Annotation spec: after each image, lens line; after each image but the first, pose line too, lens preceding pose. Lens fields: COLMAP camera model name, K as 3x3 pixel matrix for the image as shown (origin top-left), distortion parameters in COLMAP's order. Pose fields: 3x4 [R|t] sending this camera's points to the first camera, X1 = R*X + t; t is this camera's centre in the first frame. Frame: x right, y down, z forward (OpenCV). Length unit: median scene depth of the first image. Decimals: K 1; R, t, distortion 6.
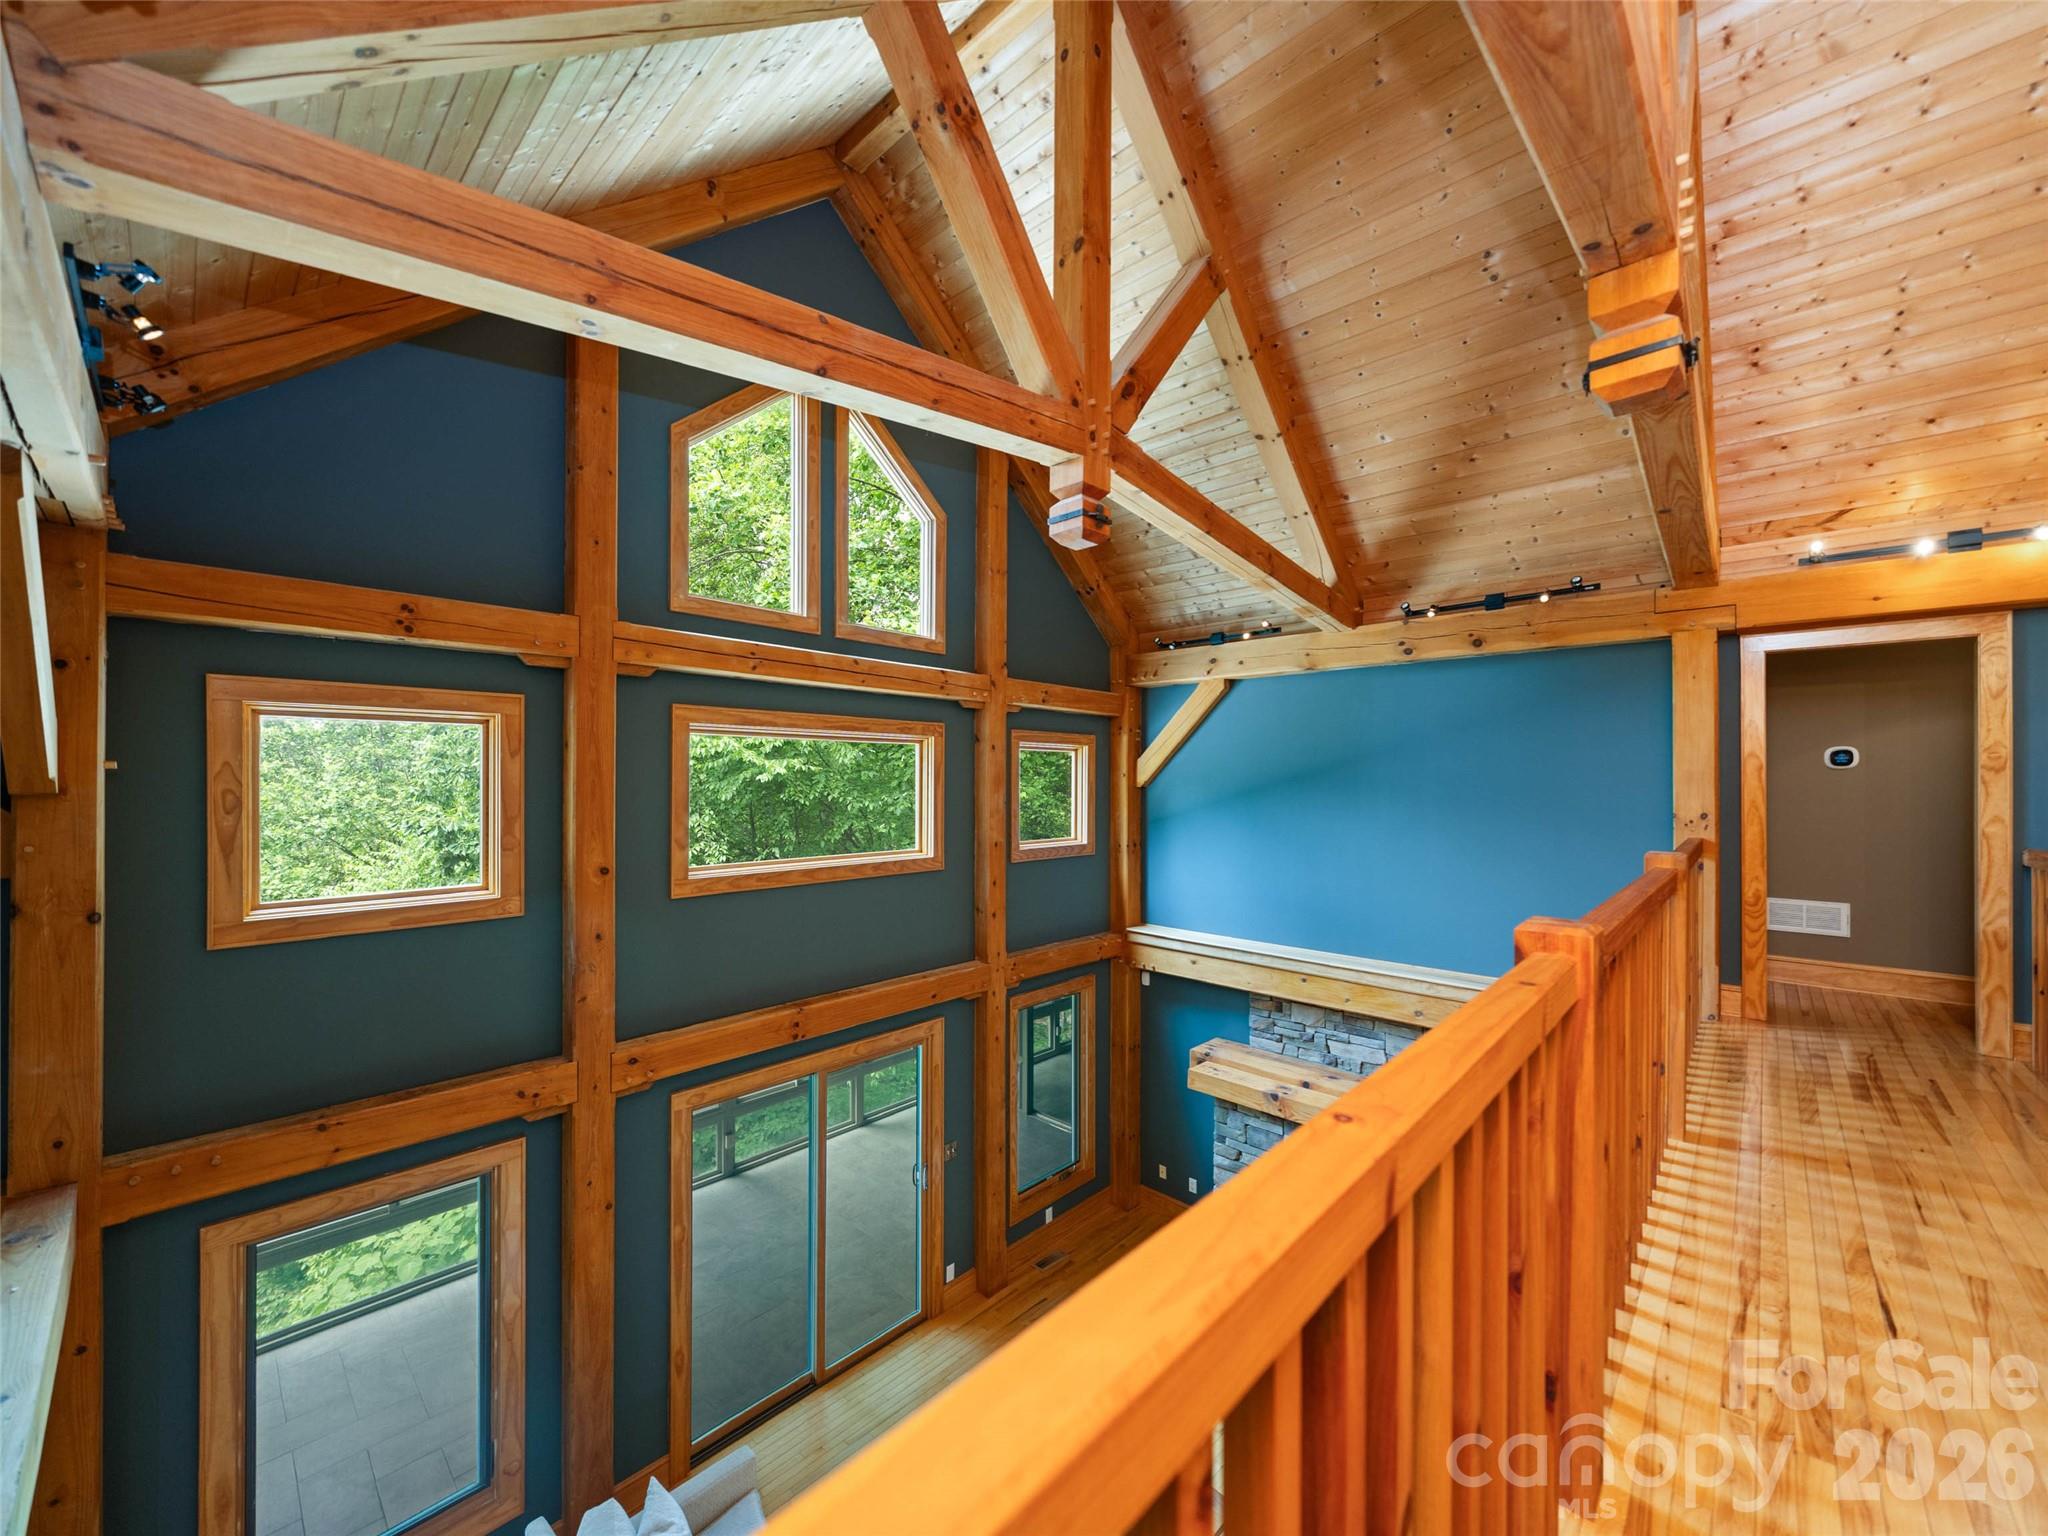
lens RADIAL K [[791.7, 0, 1029.9], [0, 791.7, 776.6], [0, 0, 1]] dist [0.001331, -0.000676]
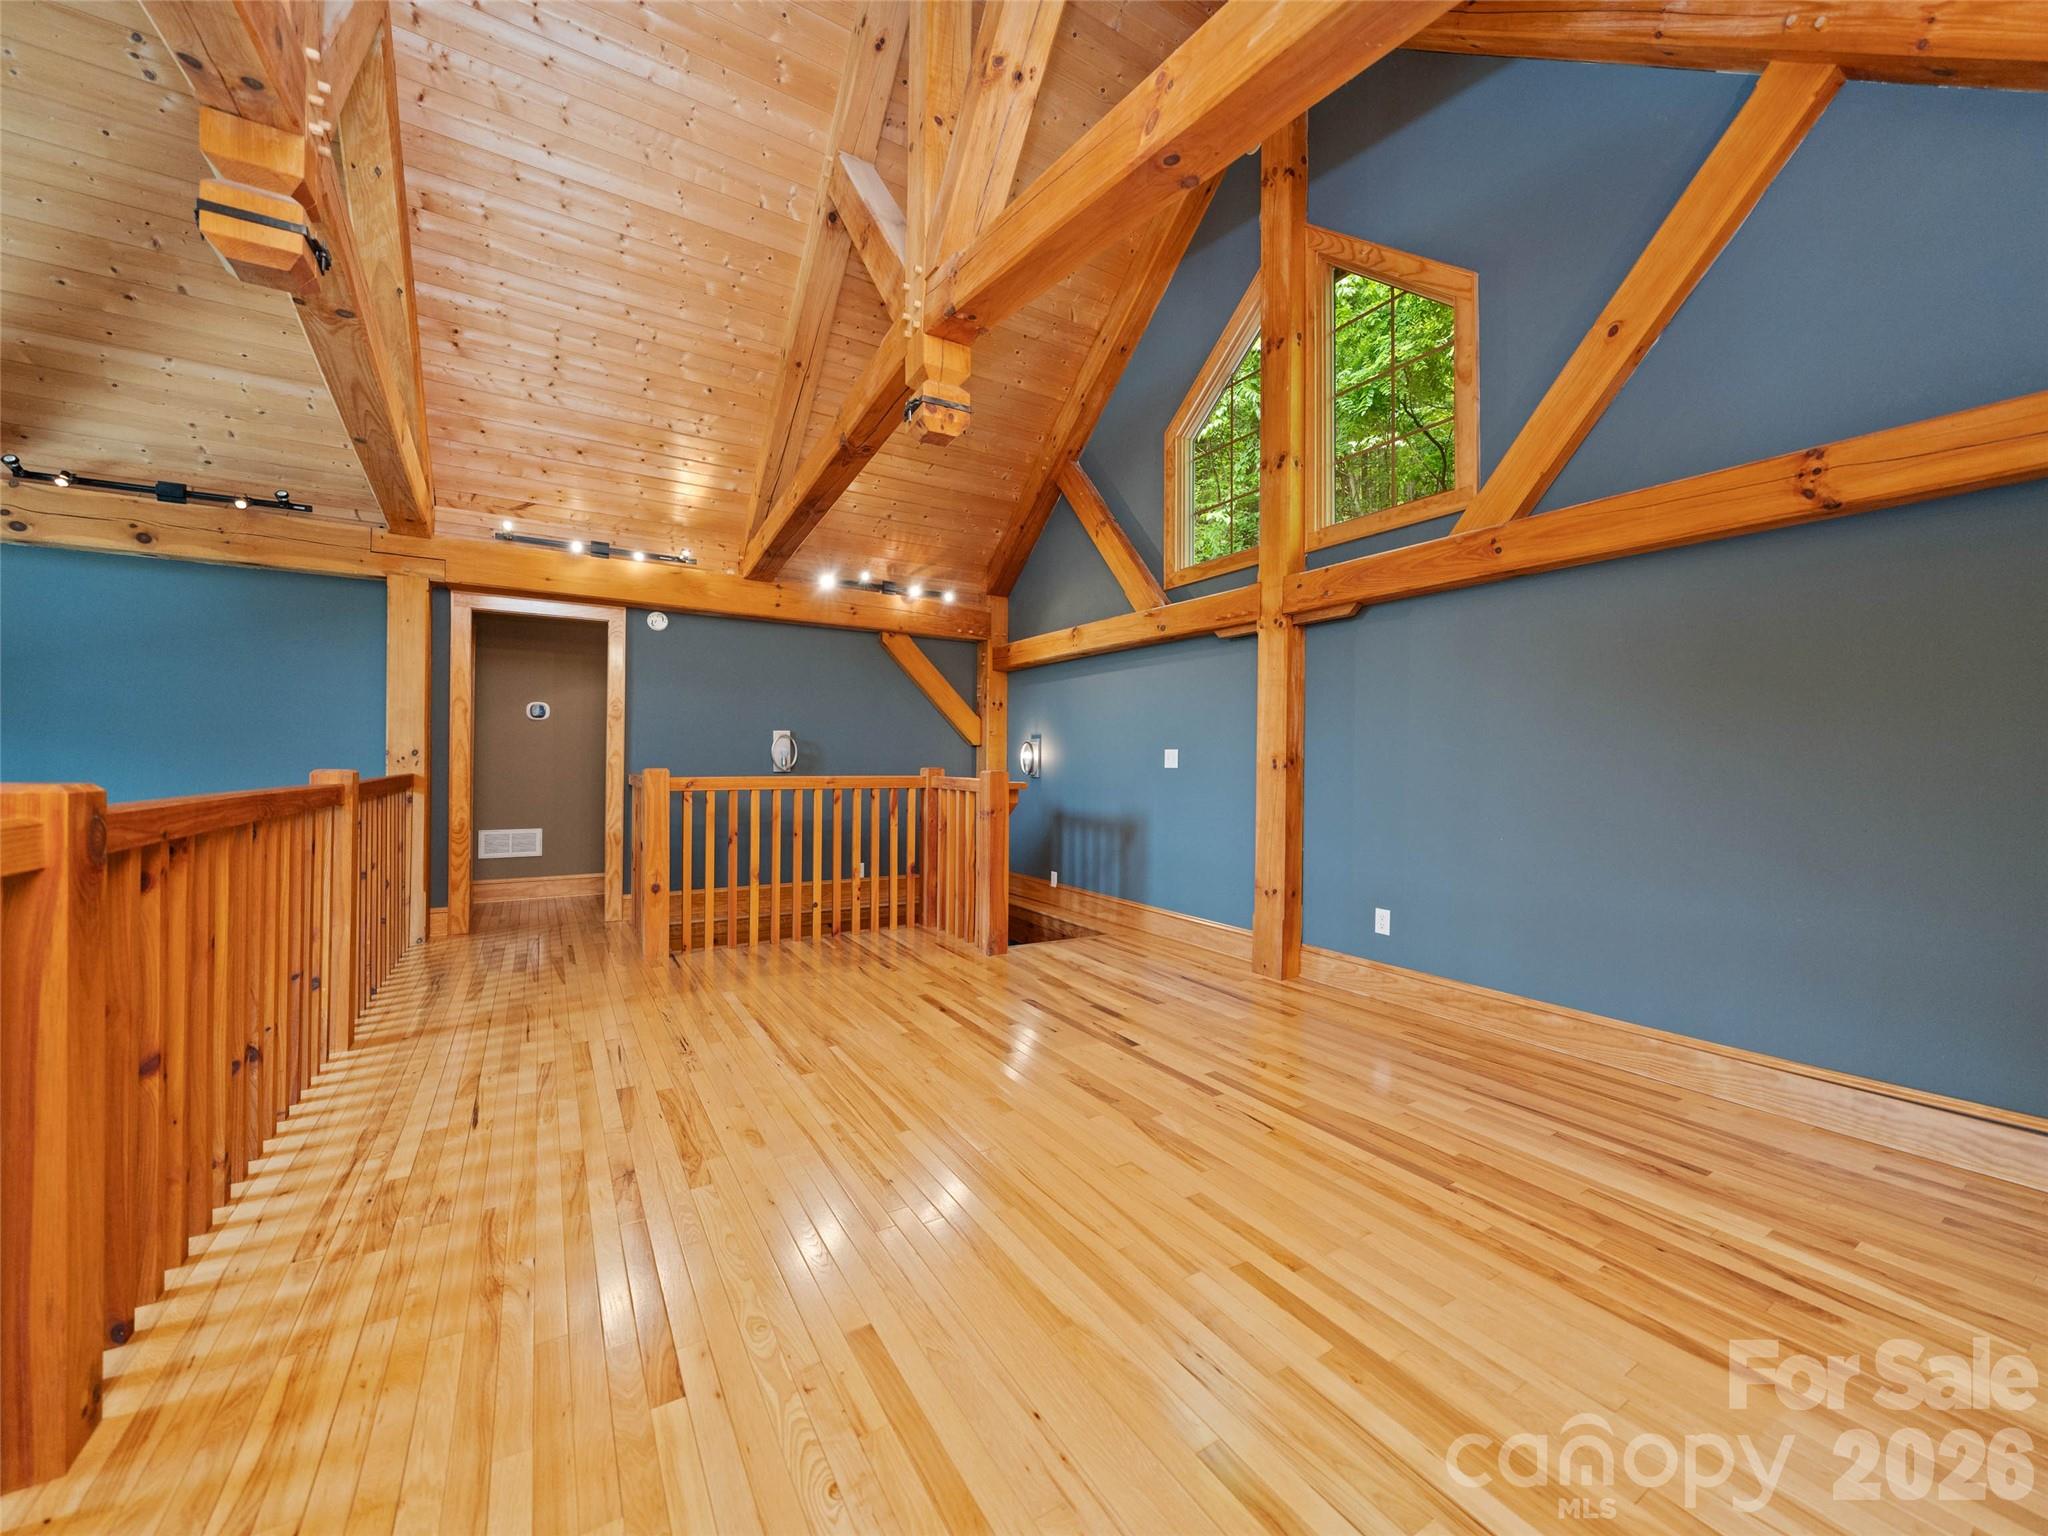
lens RADIAL K [[791.7, 0, 1019.2], [0, 791.7, 761.7], [0, 0, 1]] dist [0.001331, -0.000676]
pose [[0.275077, -0.000646, 0.961422, 0.054768], [-0.010791, 0.999935, 0.003759, 0.049509], [-0.961362, -0.011409, 0.275052, -0.069775]]
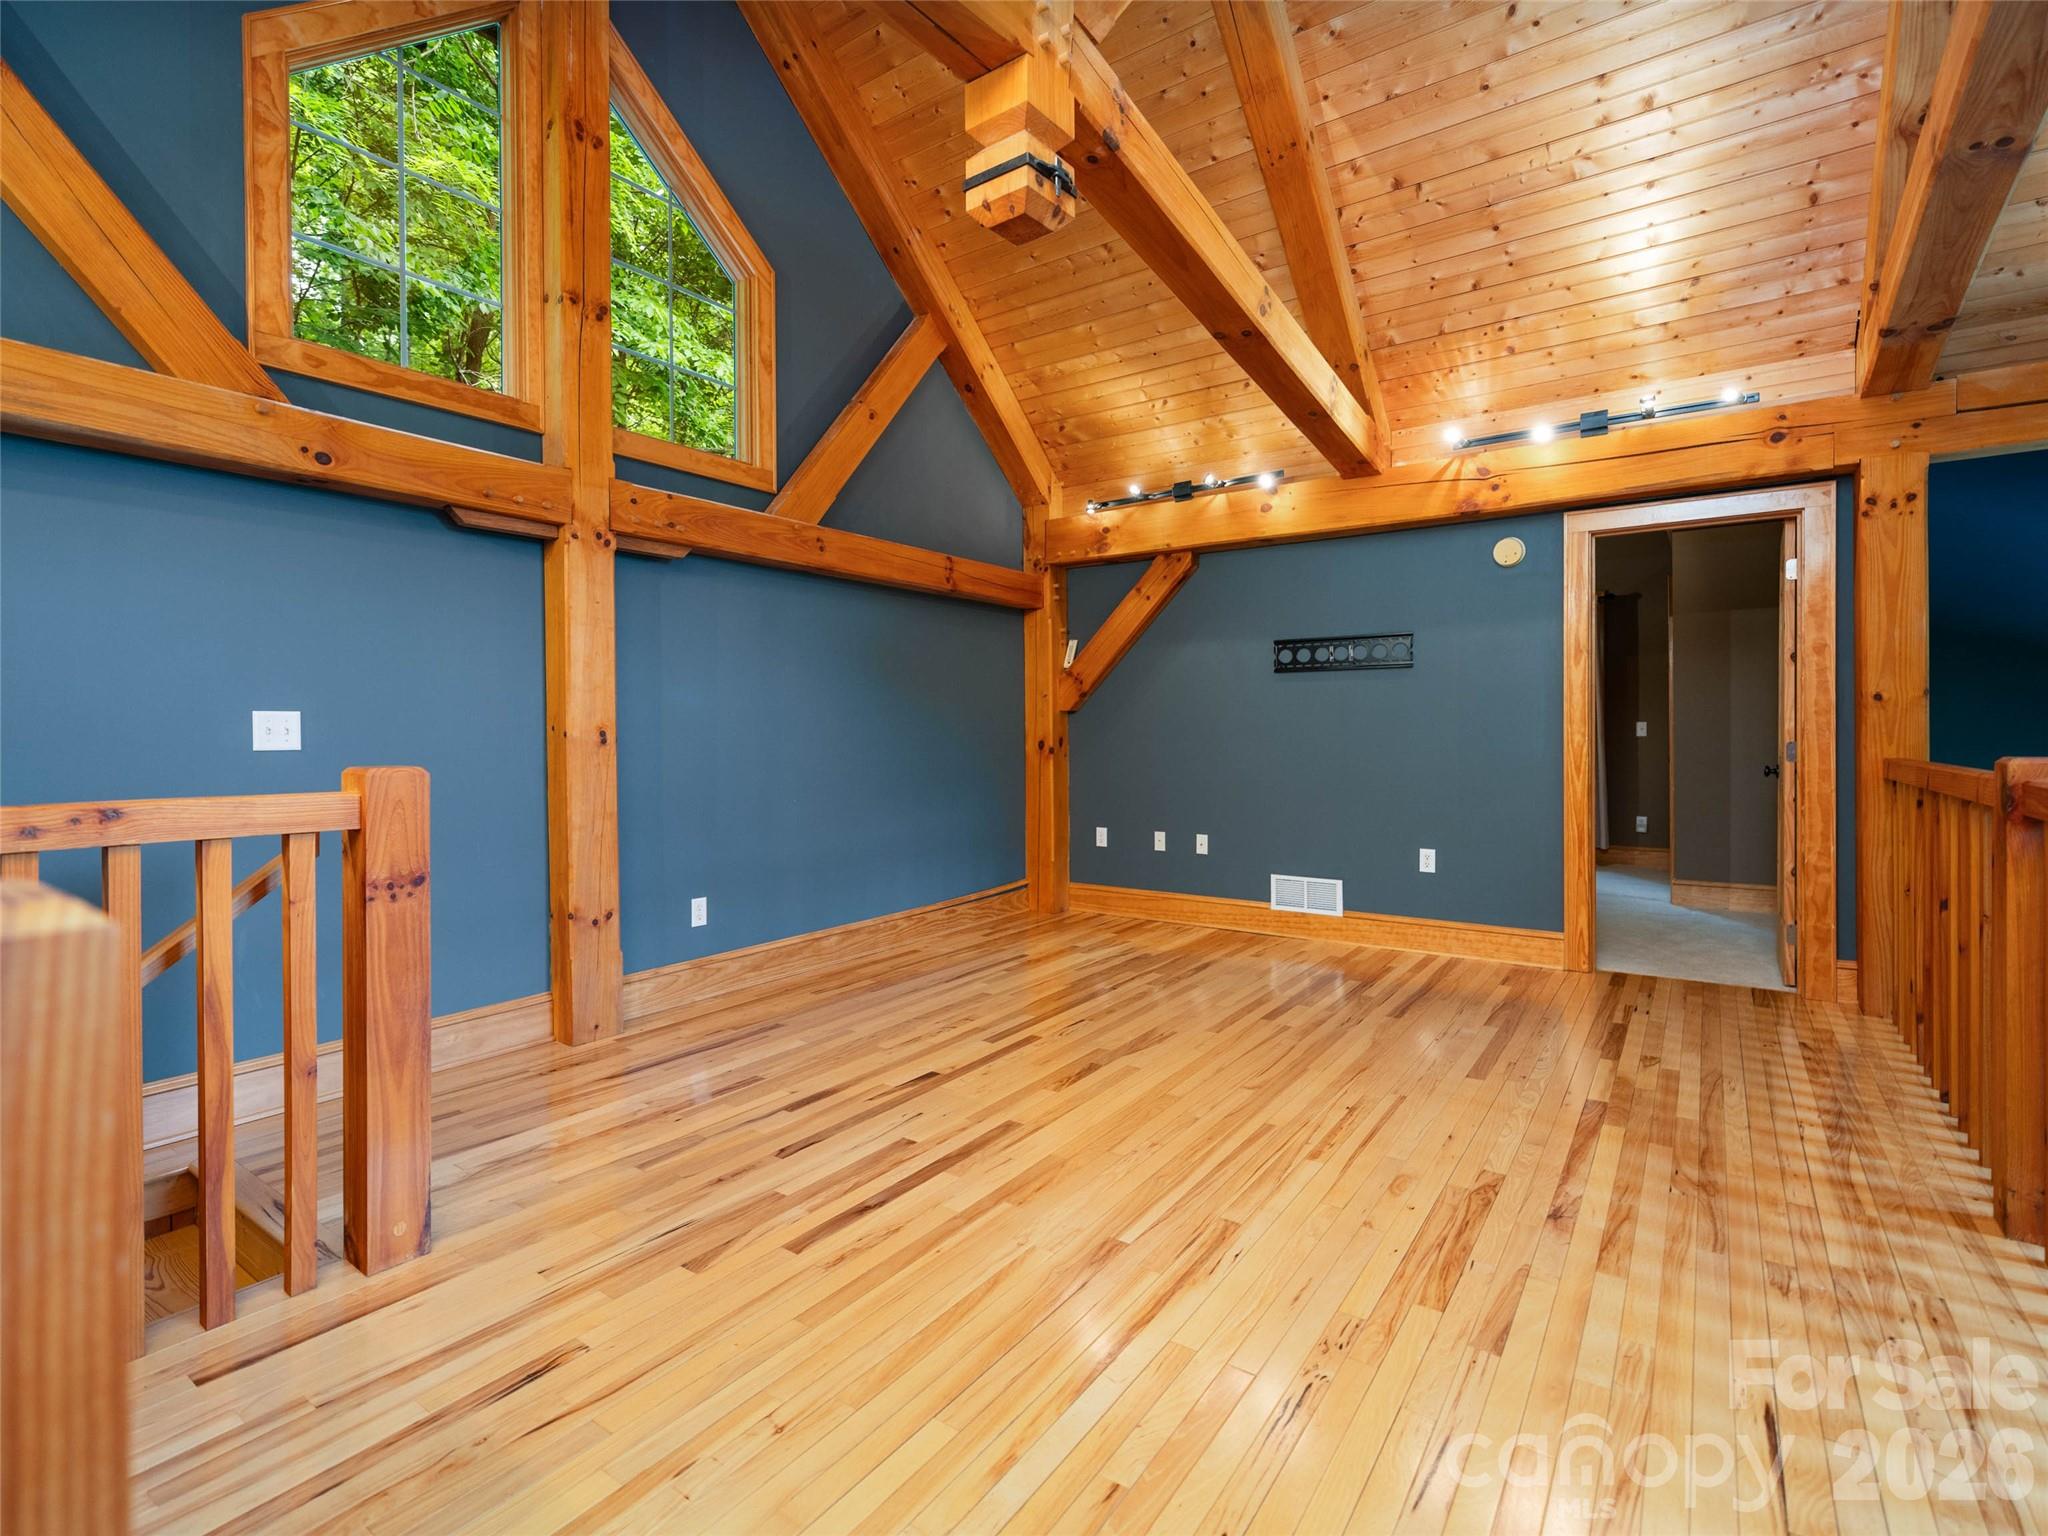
lens RADIAL K [[972.2, 0, 1028.2], [0, 972.2, 736.6], [0, 0, 1]] dist [0.001549, 0.001020]
pose [[-0.990611, 0.002411, -0.136688, 0.792695], [0.002080, 0.999995, 0.002564, 0.050213], [0.136694, 0.002256, -0.990611, 0.752728]]
